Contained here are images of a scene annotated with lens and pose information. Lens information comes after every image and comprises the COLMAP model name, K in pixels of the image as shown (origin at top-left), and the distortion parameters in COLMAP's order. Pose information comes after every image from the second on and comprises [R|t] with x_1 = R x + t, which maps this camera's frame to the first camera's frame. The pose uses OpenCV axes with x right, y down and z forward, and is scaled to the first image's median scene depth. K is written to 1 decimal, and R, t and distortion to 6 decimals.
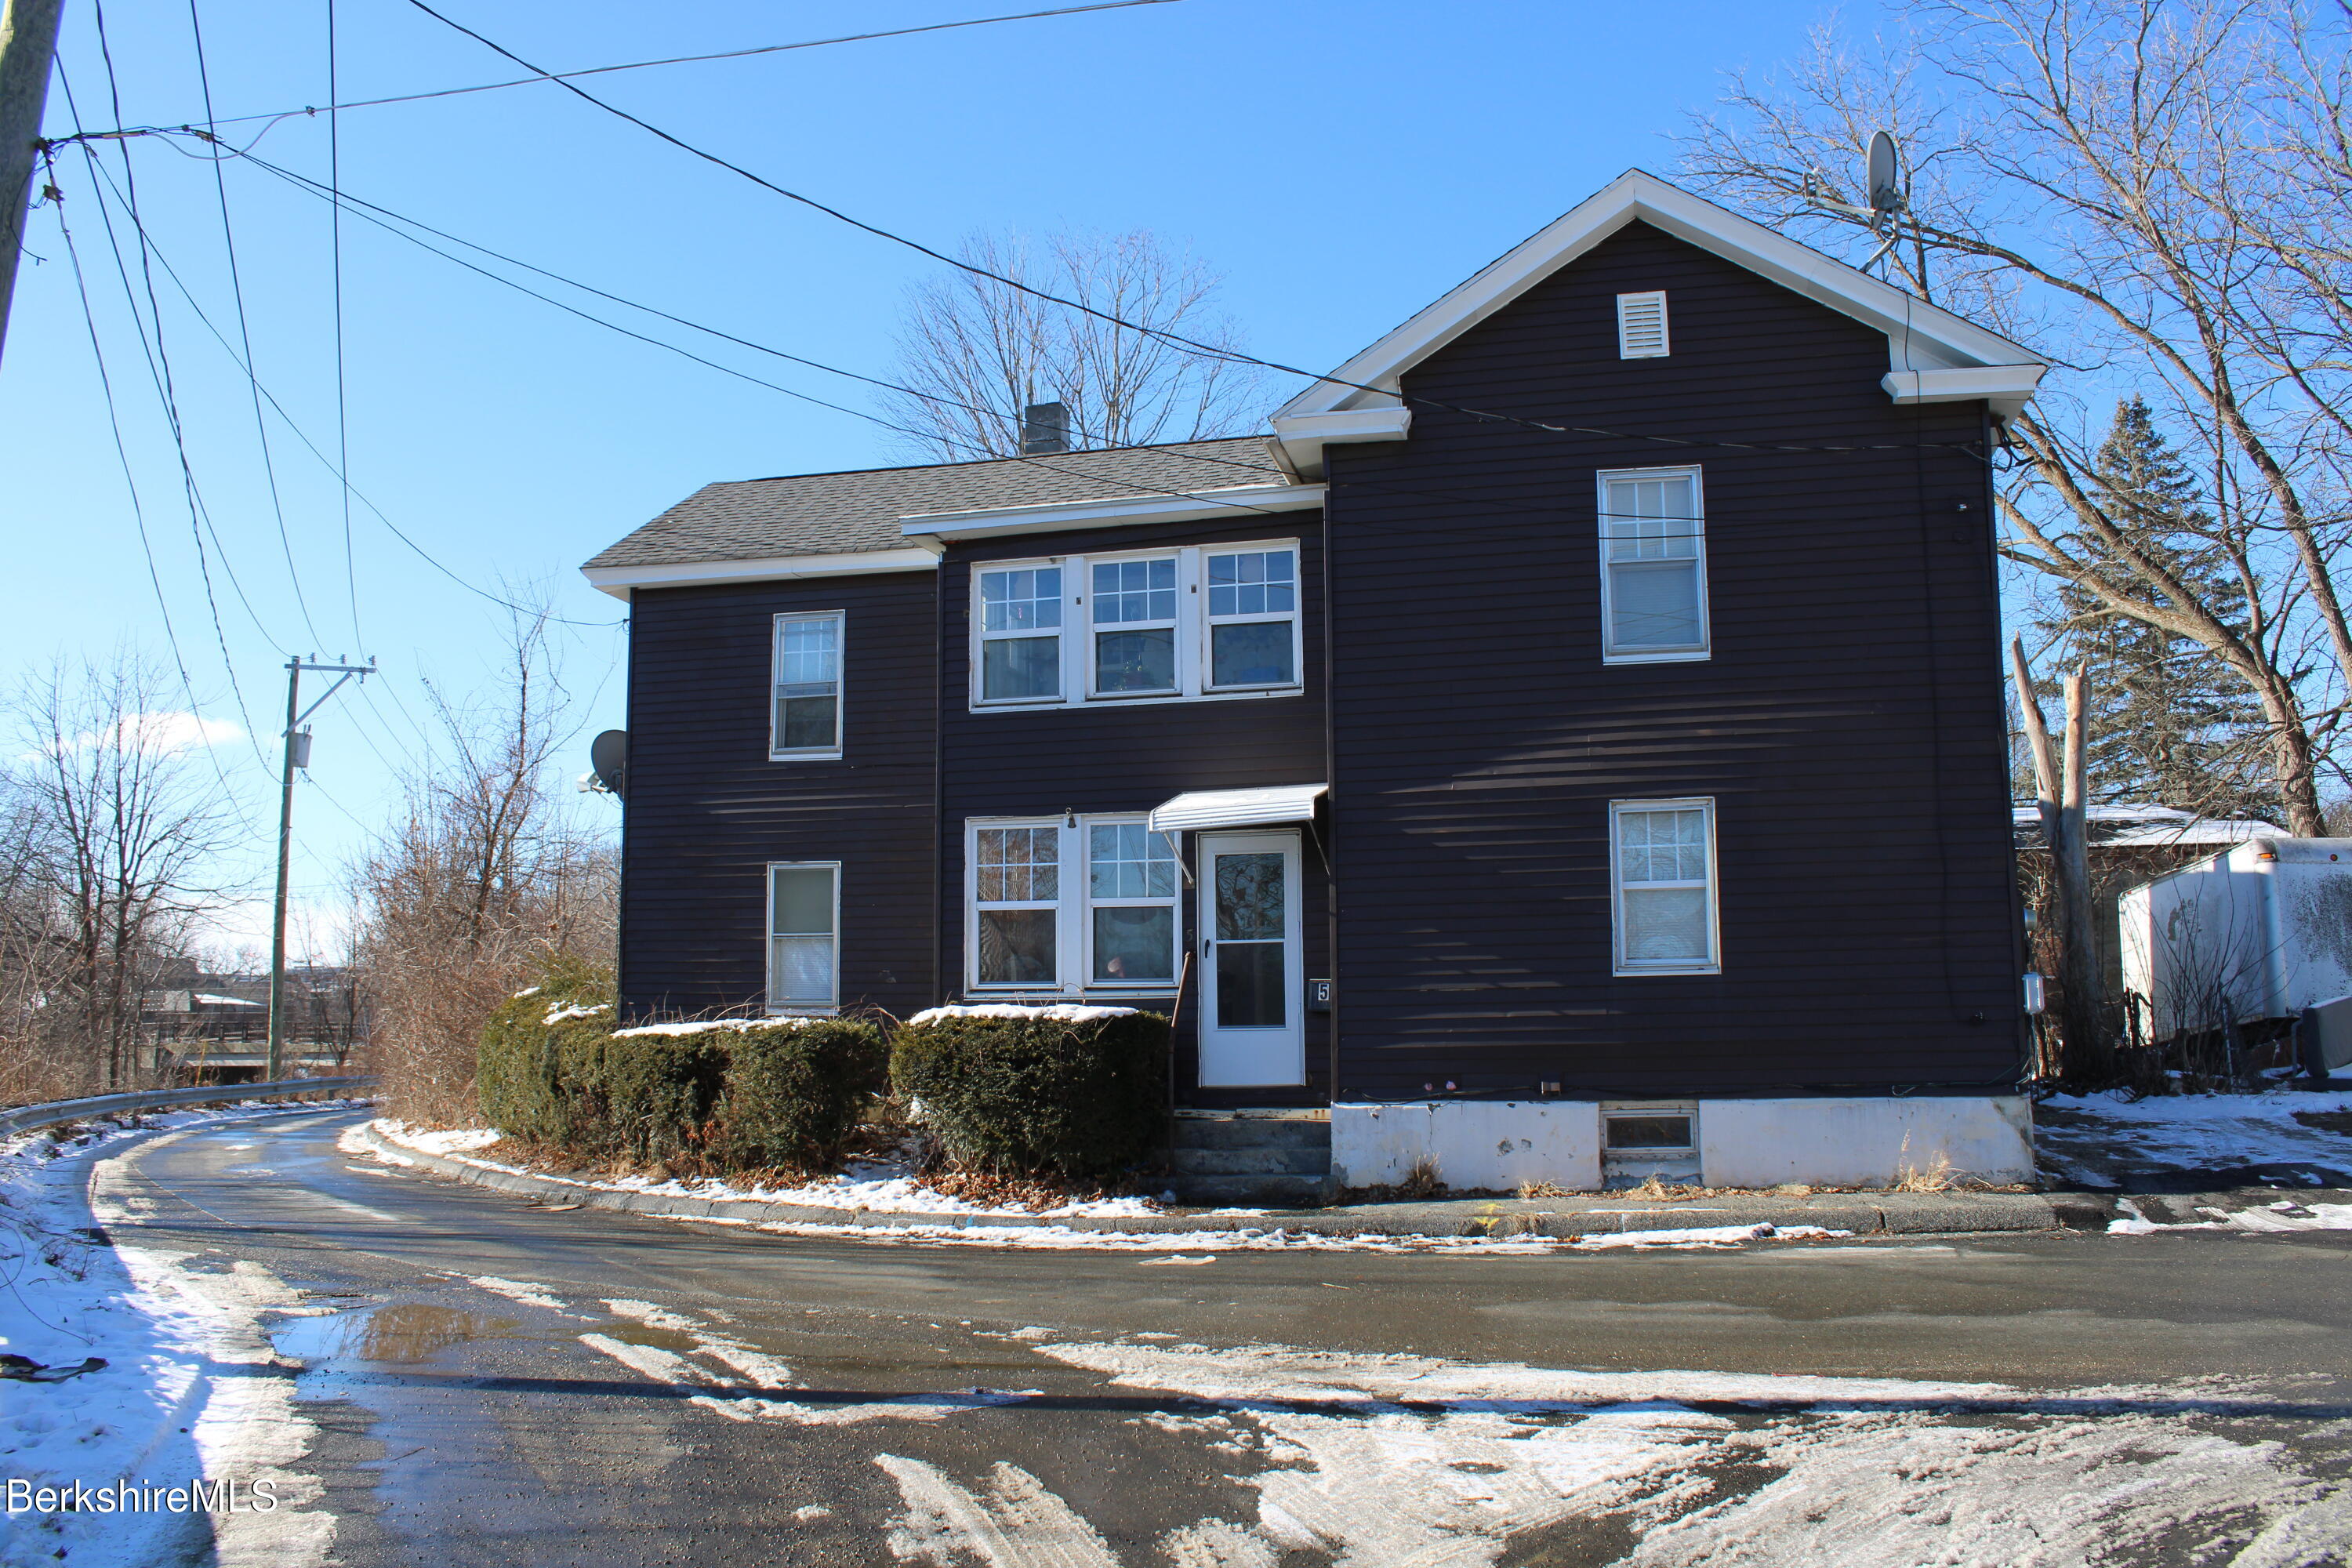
lens RADIAL K [[1947.9, 0, 1168.8], [0, 1947.9, 766.7], [0, 0, 1]] dist [-0.168031, 0.151333]
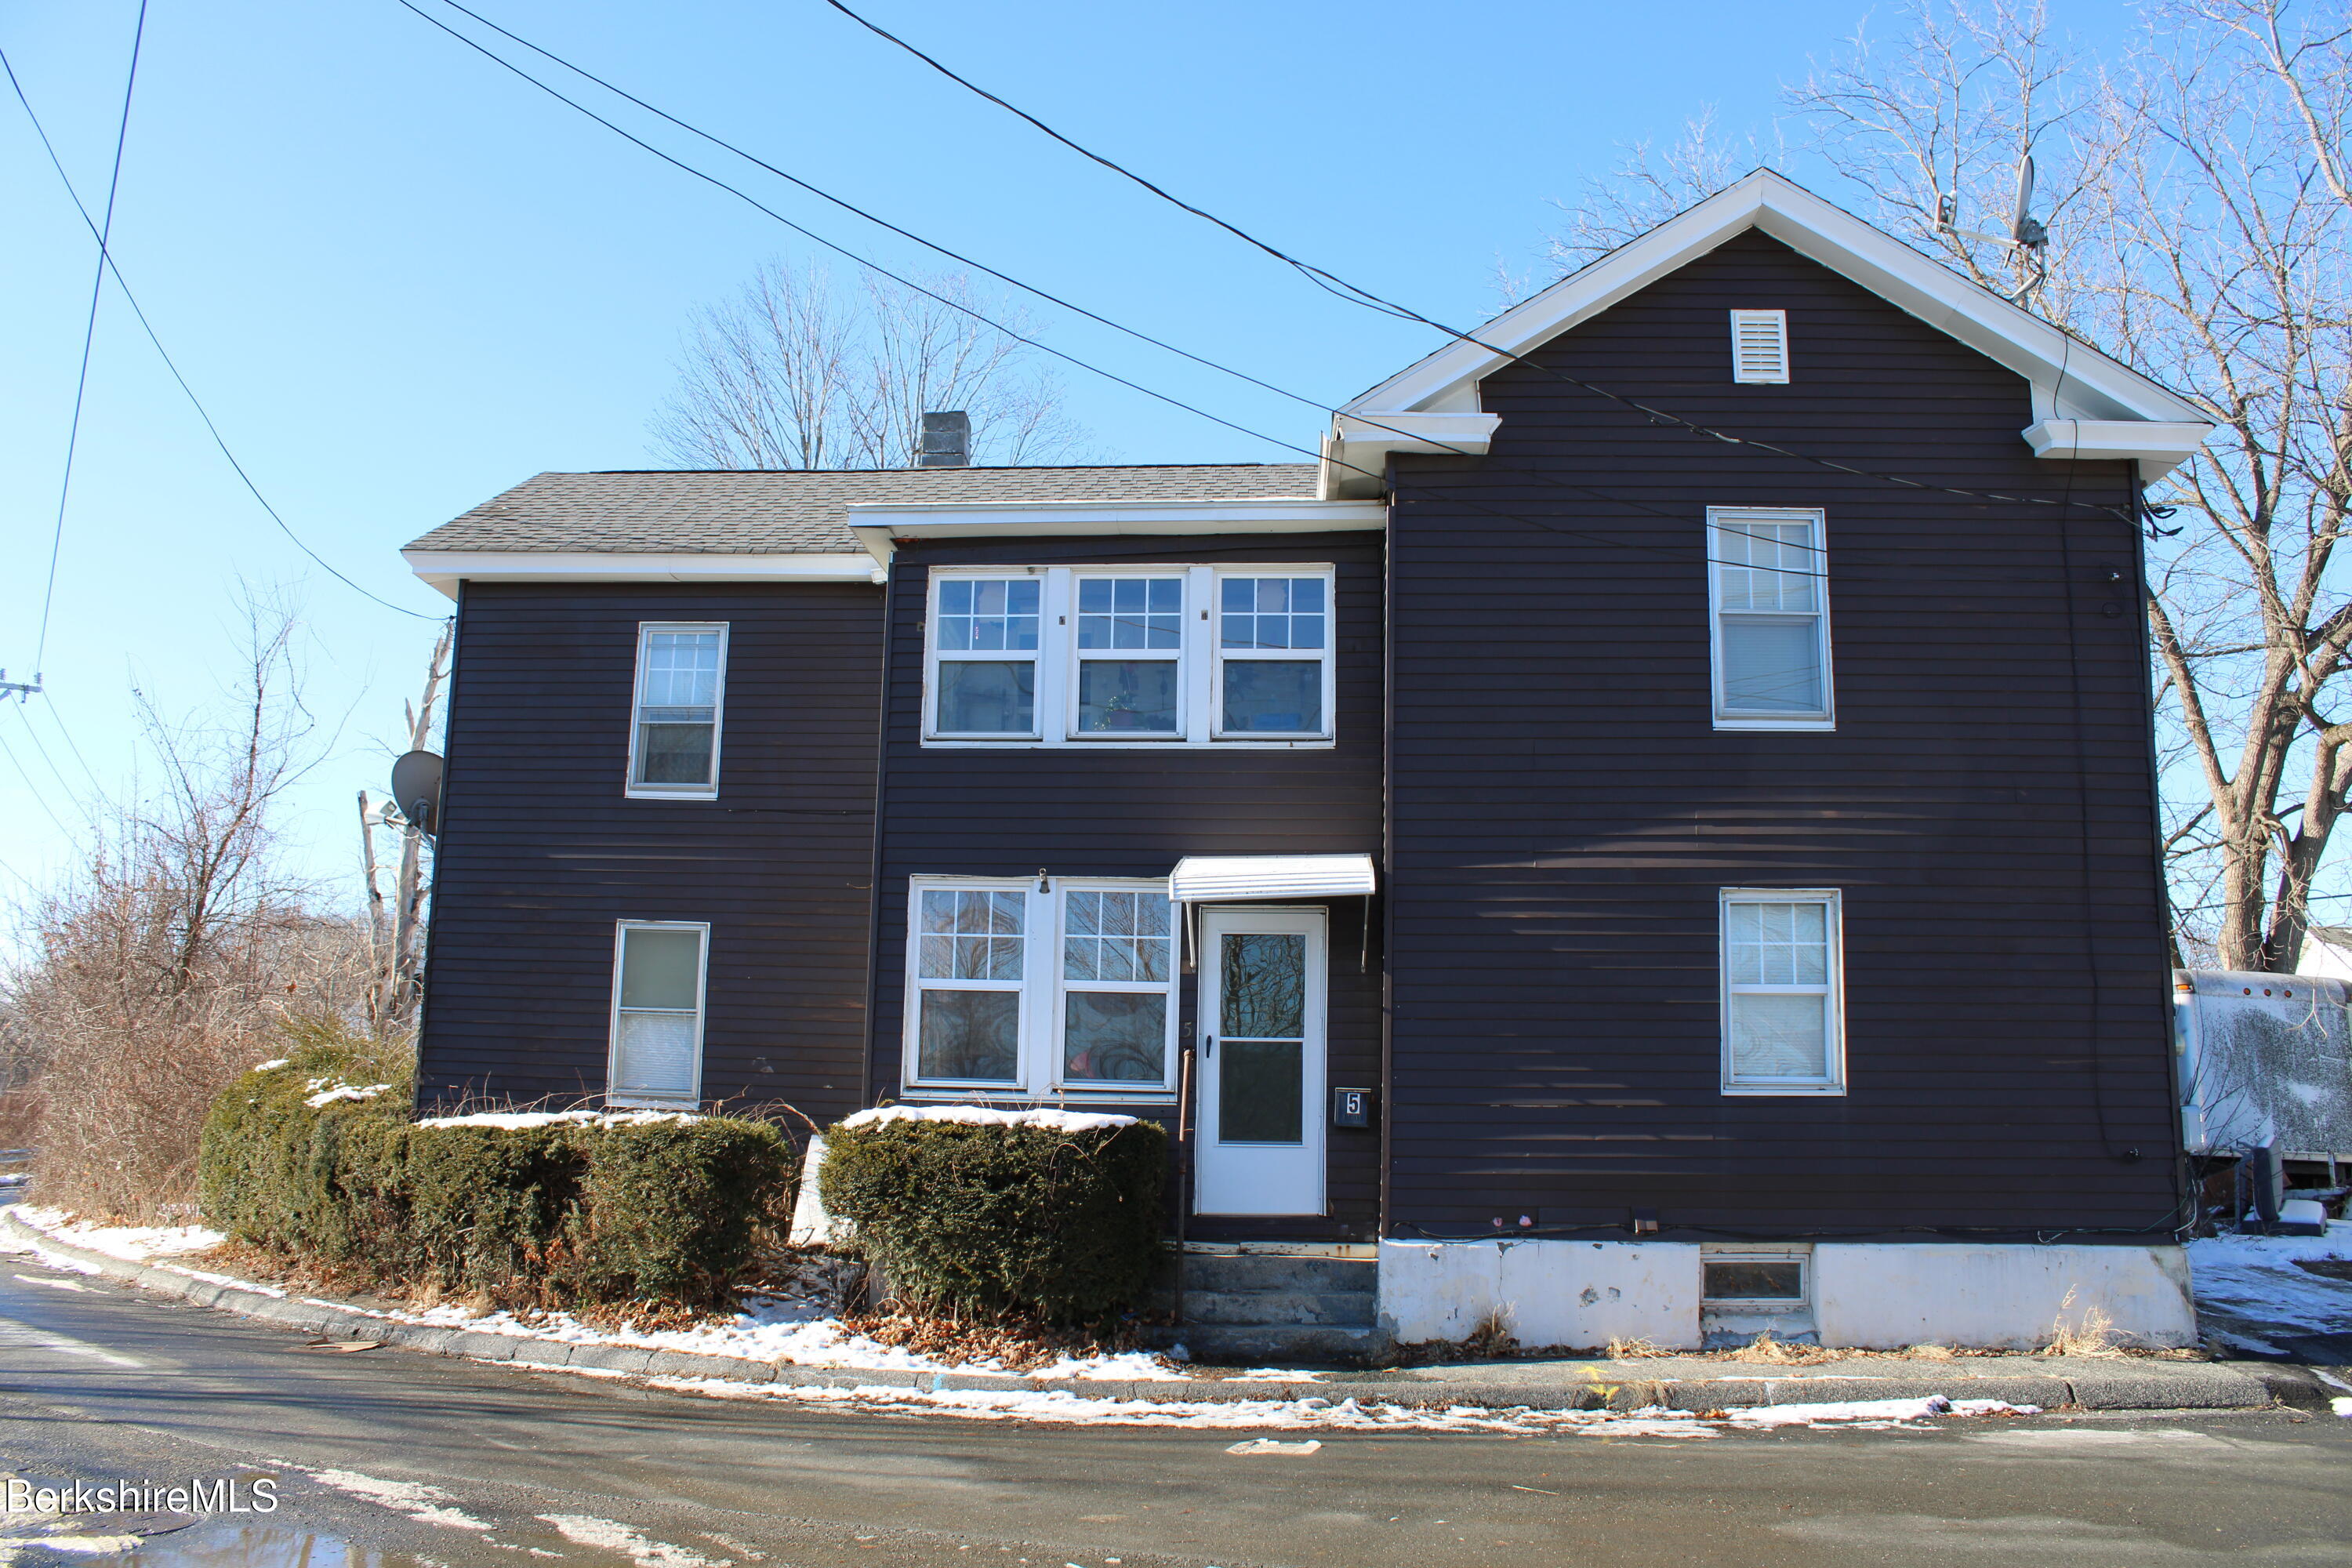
lens RADIAL K [[1947.9, 0, 1168.8], [0, 1947.9, 766.7], [0, 0, 1]] dist [-0.168031, 0.151333]
pose [[0.984195, 0.060139, 0.166566, -0.146042], [-0.051512, 0.997121, -0.055641, 0.022268], [-0.169433, 0.046181, 0.984459, 0.190424]]
